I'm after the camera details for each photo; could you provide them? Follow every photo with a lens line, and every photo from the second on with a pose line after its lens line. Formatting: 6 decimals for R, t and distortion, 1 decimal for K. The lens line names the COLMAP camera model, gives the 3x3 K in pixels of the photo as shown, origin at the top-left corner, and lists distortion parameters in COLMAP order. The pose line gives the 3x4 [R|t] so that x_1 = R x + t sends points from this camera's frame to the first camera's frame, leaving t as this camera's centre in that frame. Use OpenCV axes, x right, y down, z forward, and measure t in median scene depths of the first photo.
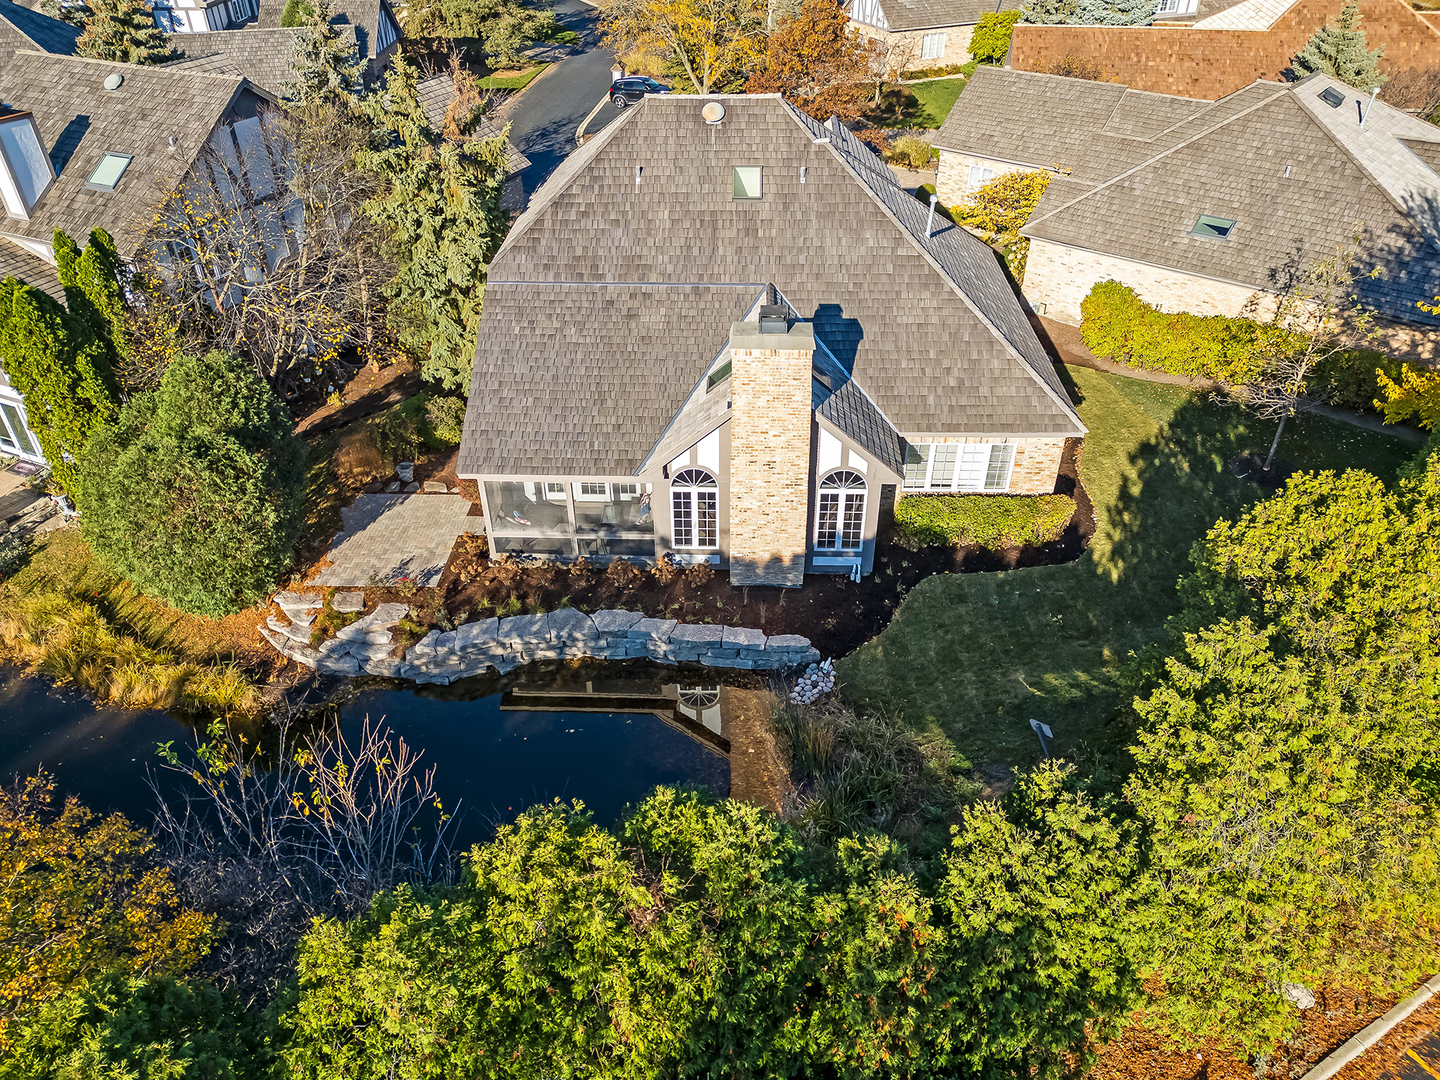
lens RADIAL K [[1002.5, 0, 715.5], [0, 1002.5, 547.2], [0, 0, 1]] dist [0.057684, -0.052091]
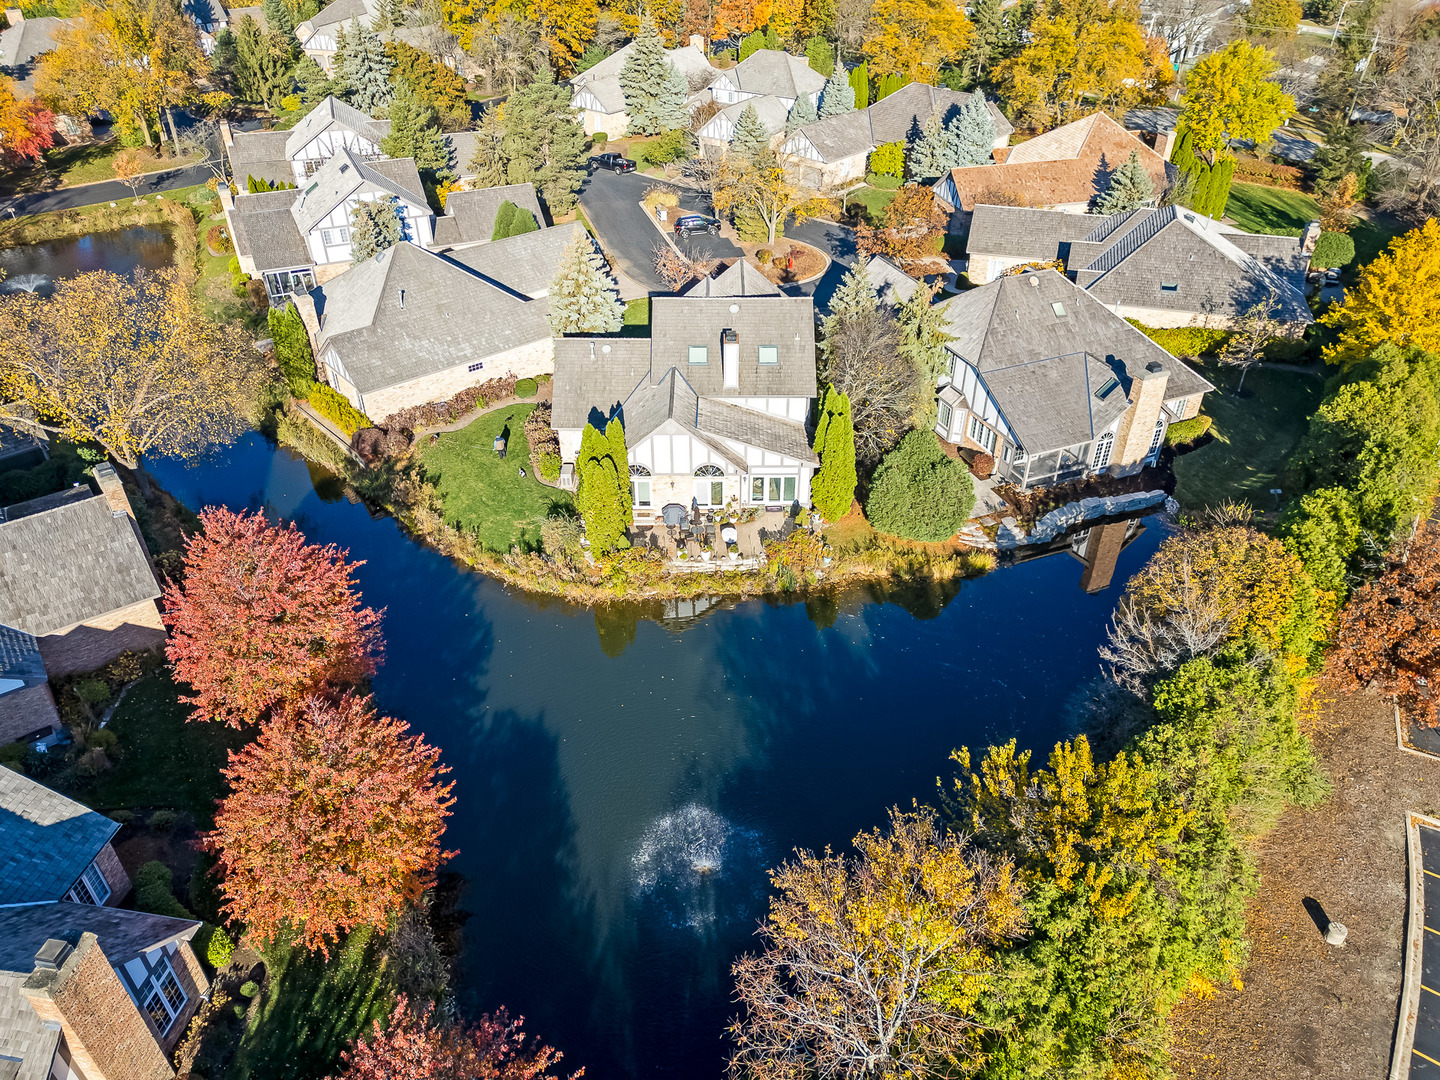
lens RADIAL K [[1002.5, 0, 715.5], [0, 1002.5, 547.2], [0, 0, 1]] dist [0.057684, -0.052091]
pose [[0.916733, -0.235016, 0.323060, -1.596181], [0.238134, 0.970755, 0.030451, -0.100048], [-0.320768, 0.049016, 0.945889, -0.909446]]
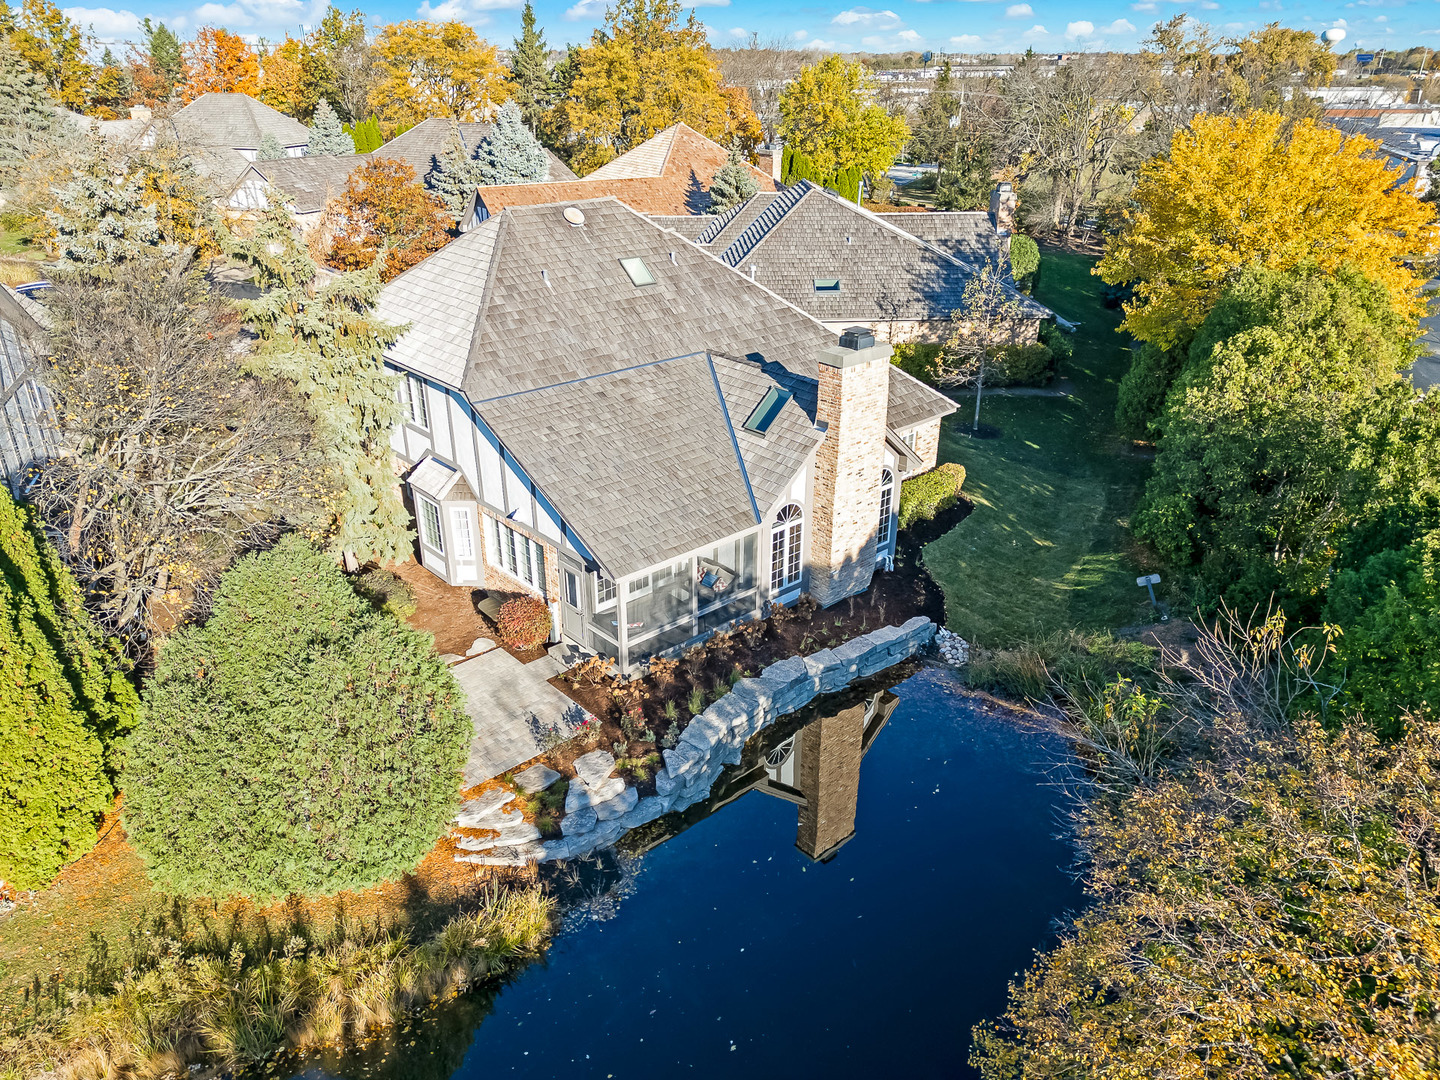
lens RADIAL K [[1002.5, 0, 715.5], [0, 1002.5, 547.2], [0, 0, 1]] dist [0.057684, -0.052091]
pose [[0.727350, -0.290861, 0.621581, -0.674029], [0.400901, 0.915210, -0.040857, -0.022797], [-0.556993, 0.278909, 0.782284, 0.218473]]
